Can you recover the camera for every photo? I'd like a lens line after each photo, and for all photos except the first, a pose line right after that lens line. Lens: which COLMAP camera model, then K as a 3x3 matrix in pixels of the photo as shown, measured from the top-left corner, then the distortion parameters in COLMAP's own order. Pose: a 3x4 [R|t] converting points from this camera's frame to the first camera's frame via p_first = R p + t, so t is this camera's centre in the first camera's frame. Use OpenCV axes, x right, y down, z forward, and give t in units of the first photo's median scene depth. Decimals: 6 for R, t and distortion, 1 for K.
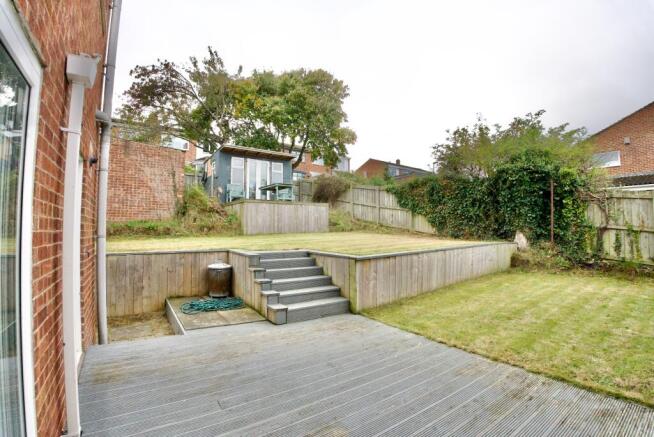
lens RADIAL K [[304.2, 0, 327.0], [0, 304.2, 218.5], [0, 0, 1]] dist [-0.110634, 0.023127]
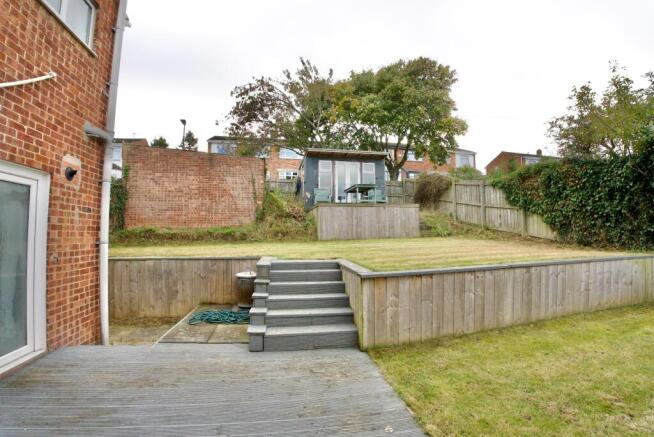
lens RADIAL K [[304.2, 0, 327.0], [0, 304.2, 218.5], [0, 0, 1]] dist [-0.110634, 0.023127]
pose [[0.906802, -0.023156, -0.420921, 0.137353], [0.017111, 0.999689, -0.018134, 0.002297], [0.421210, 0.009242, 0.906916, 0.125542]]
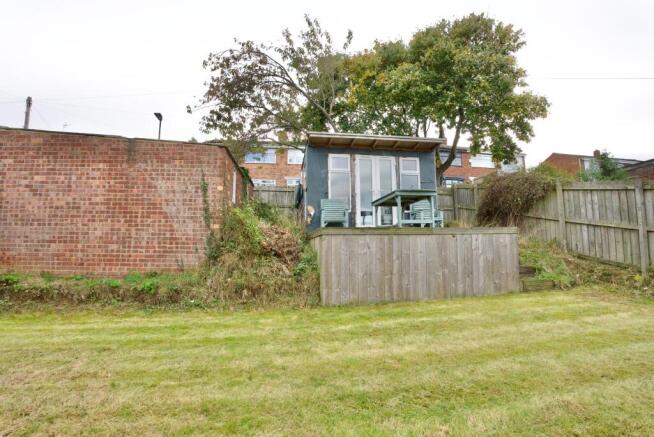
lens RADIAL K [[308.3, 0, 327.0], [0, 308.3, 218.5], [0, 0, 1]] dist [-0.084772, 0.000259]
pose [[0.876827, -0.044925, -0.478702, -0.032134], [0.021725, 0.998310, -0.053897, -0.048360], [0.480314, 0.036859, 0.876322, 0.518647]]
